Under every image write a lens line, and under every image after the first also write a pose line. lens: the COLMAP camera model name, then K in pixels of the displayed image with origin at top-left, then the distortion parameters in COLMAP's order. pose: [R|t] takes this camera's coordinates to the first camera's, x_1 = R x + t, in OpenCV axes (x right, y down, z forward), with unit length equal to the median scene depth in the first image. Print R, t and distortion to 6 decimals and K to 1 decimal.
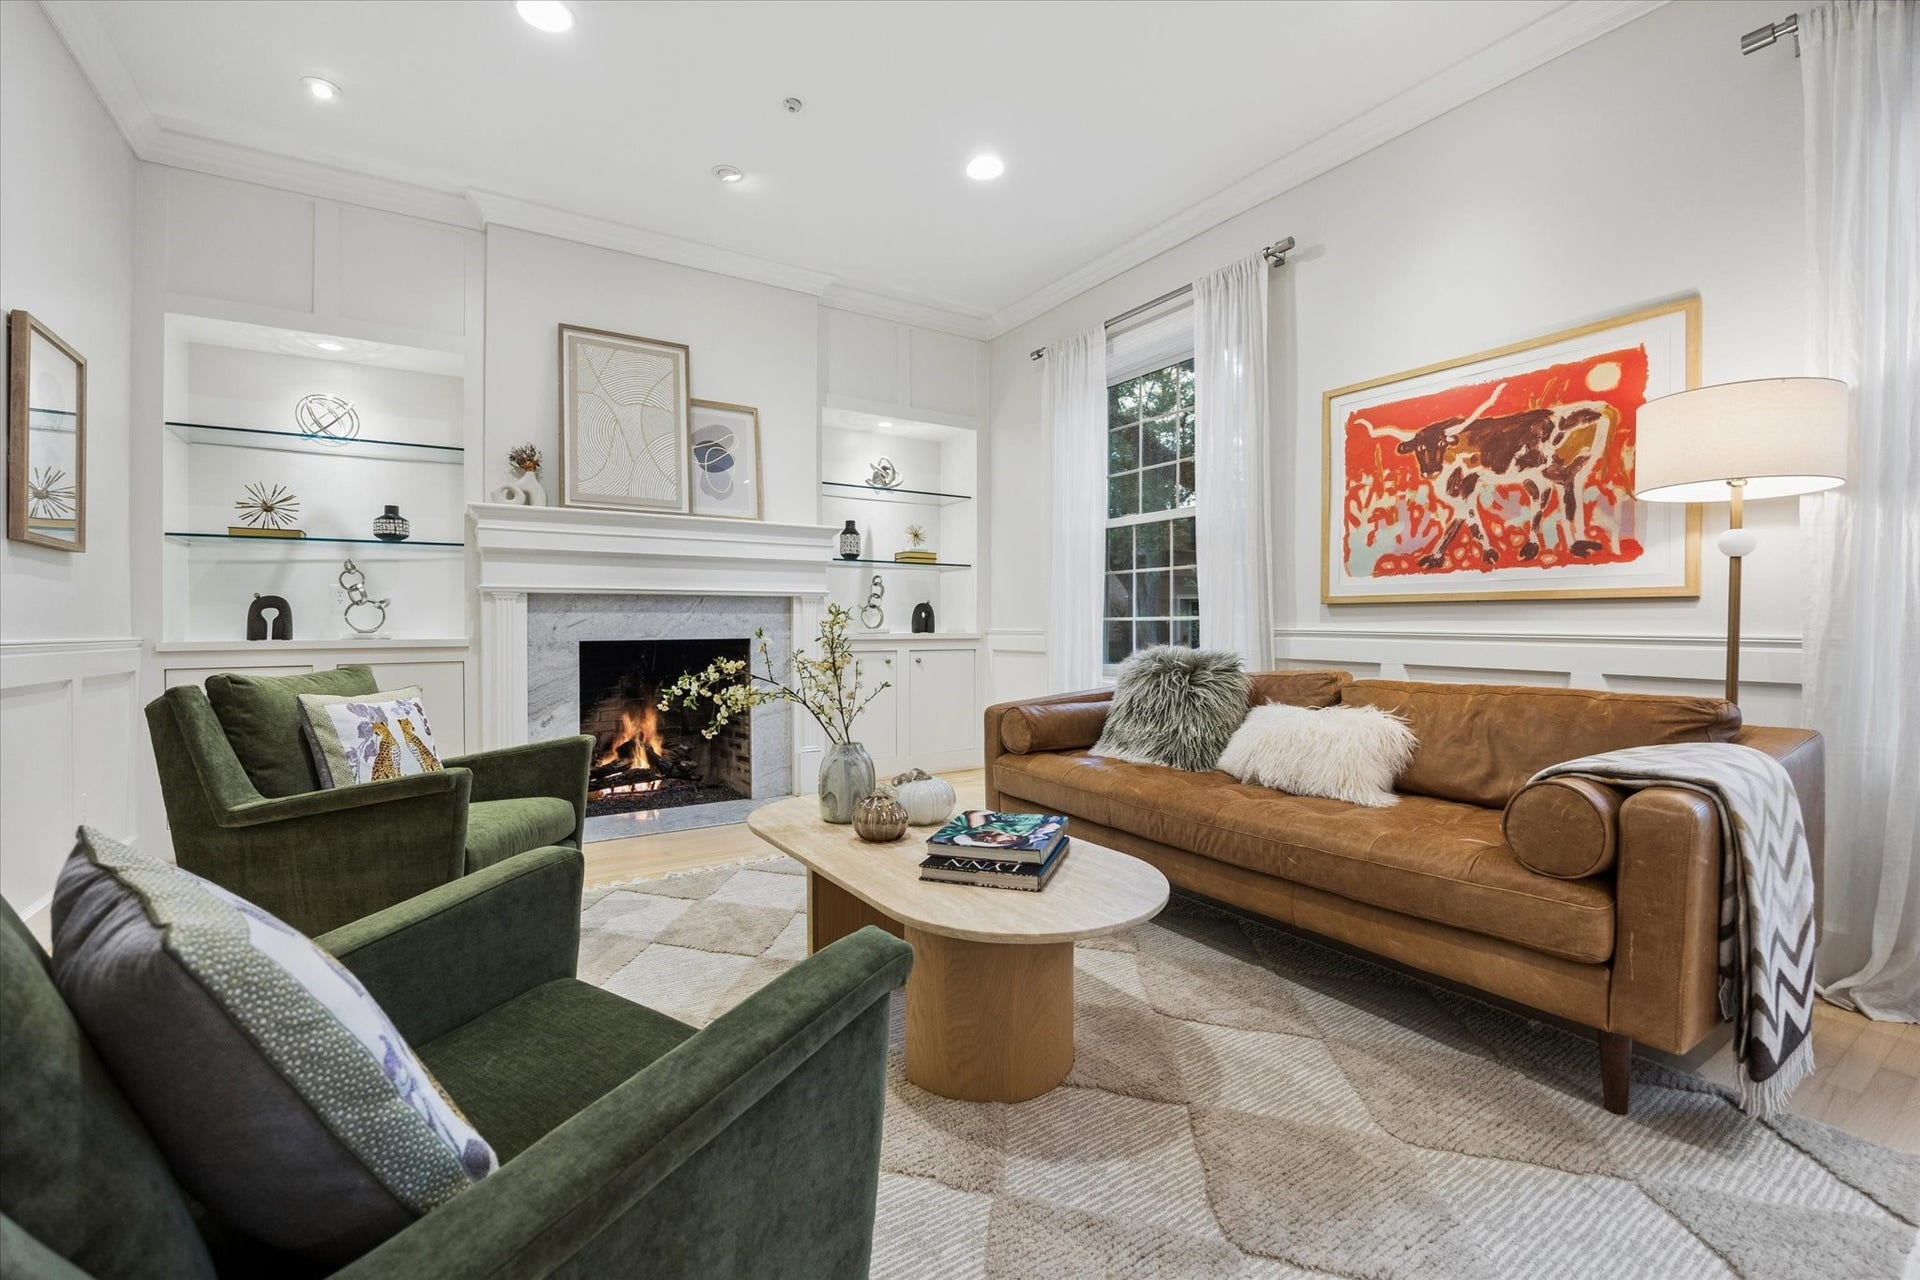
lens RADIAL K [[824.1, 0, 967.0], [0, 824.1, 624.7], [0, 0, 1]] dist [-0.018548, -0.000637]
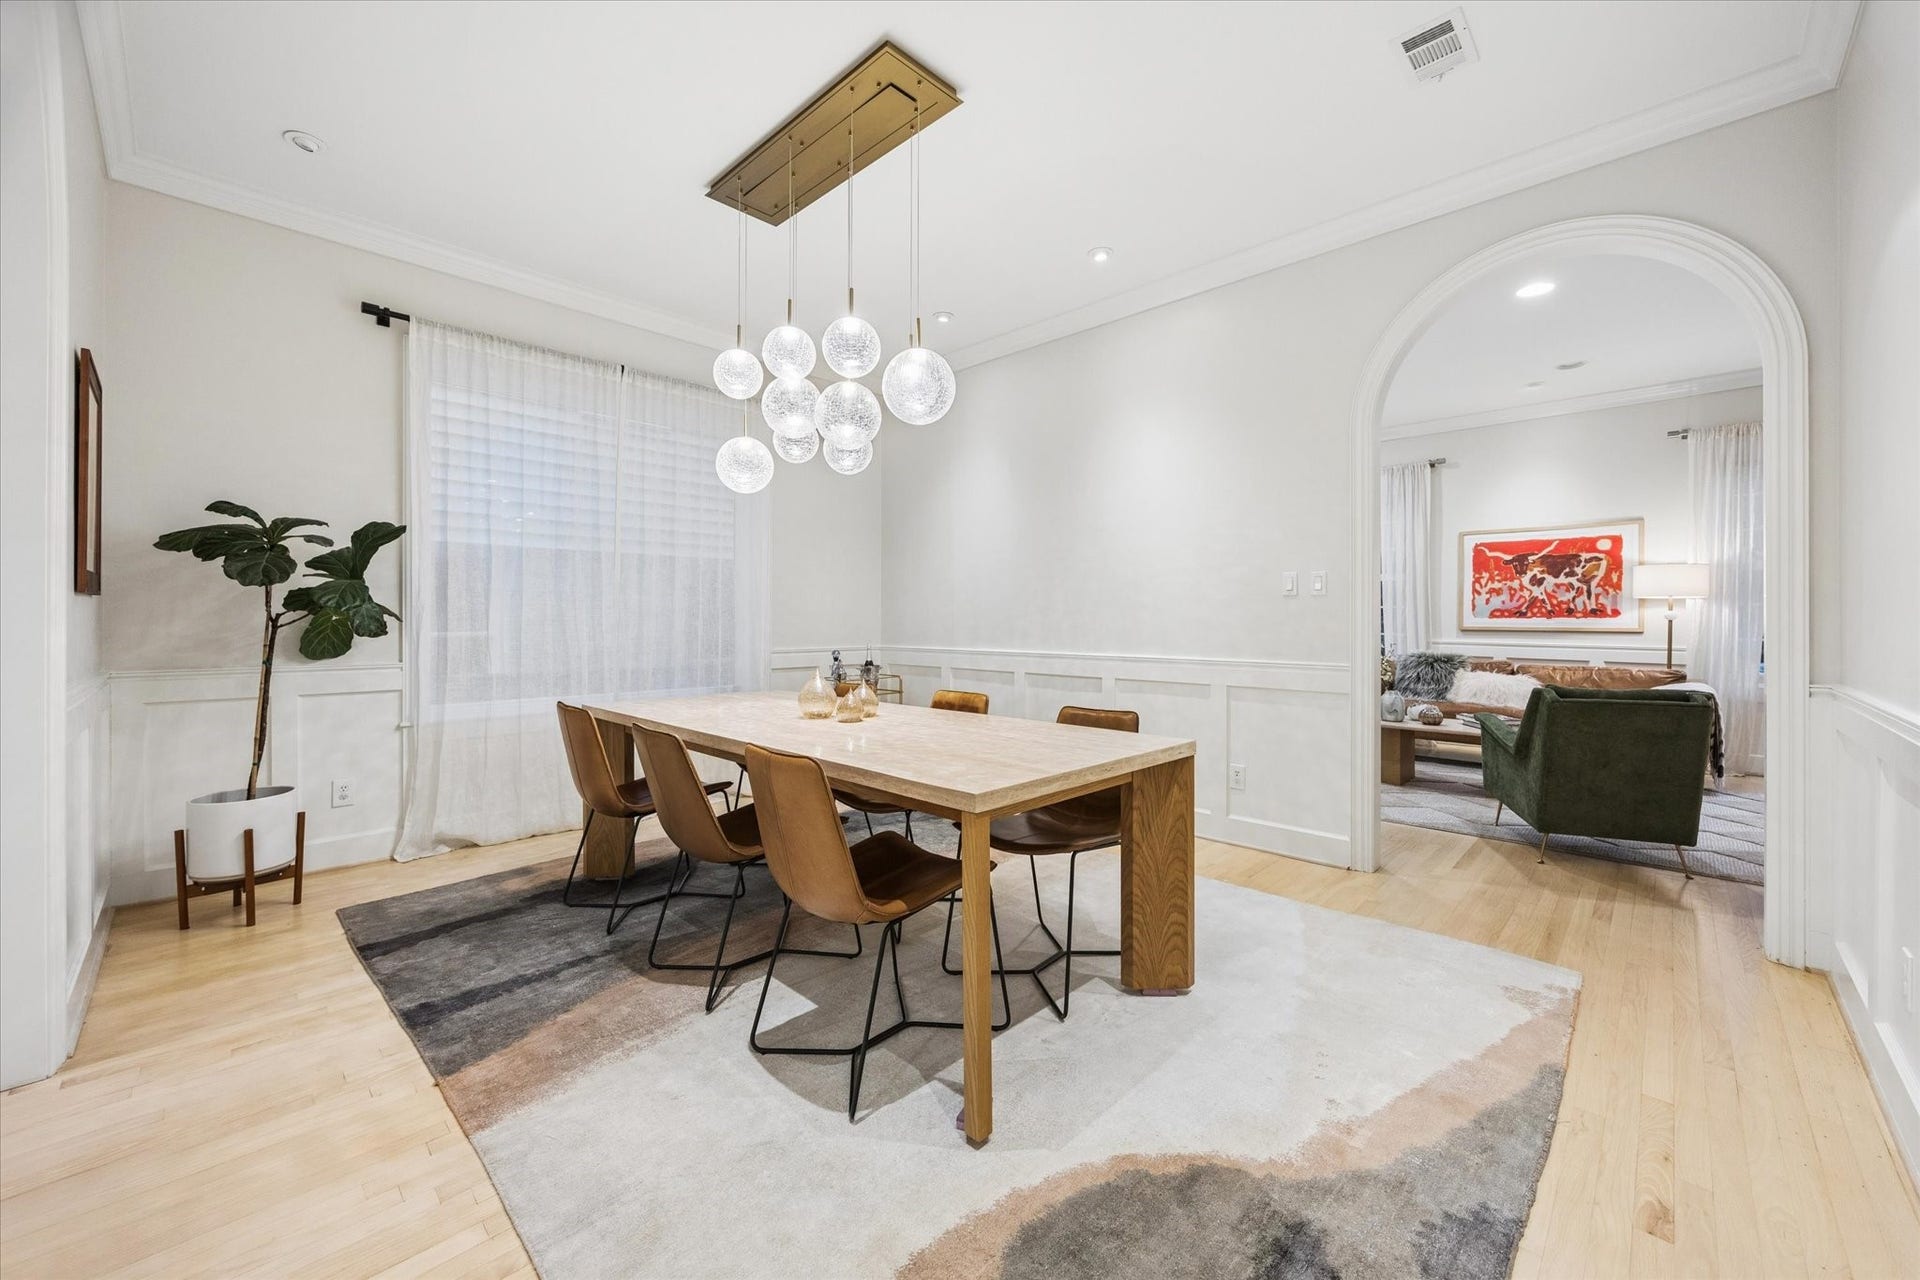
lens RADIAL K [[753.8, 0, 965.6], [0, 753.8, 608.4], [0, 0, 1]] dist [0.001202, 0.000007]
pose [[0.972739, 0.008533, 0.231744, -1.389688], [-0.004689, 0.999842, -0.017134, -0.044861], [-0.231853, 0.015580, 0.972626, -0.676134]]
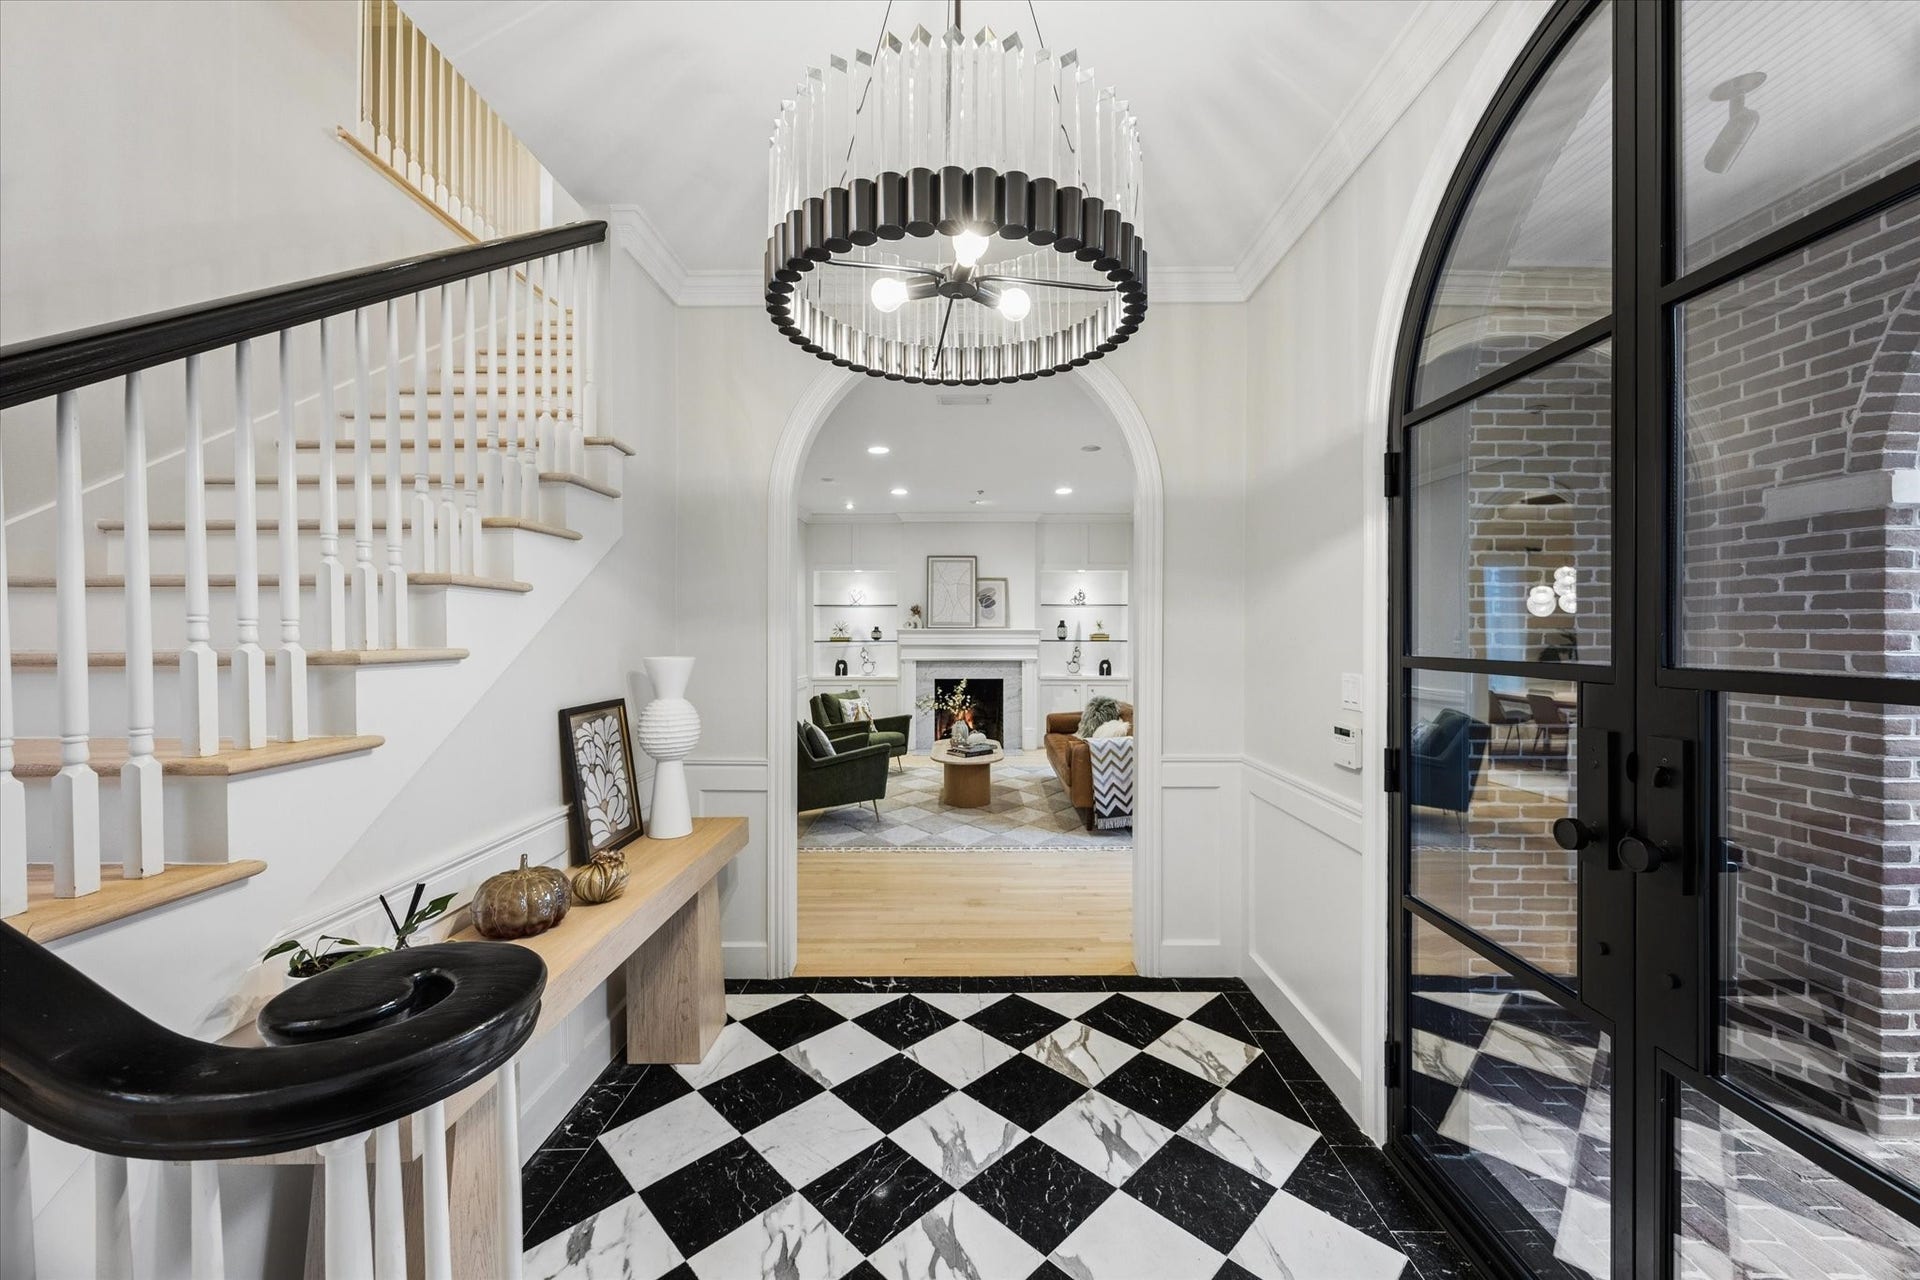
lens RADIAL K [[735.8, 0, 978.0], [0, 735.8, 626.8], [0, 0, 1]] dist [-0.000906, -0.000097]
pose [[0.844323, 0.001050, -0.535834, 1.103265], [-0.005183, 0.999967, -0.006207, -0.163655], [0.535810, 0.008018, 0.844301, -1.097580]]
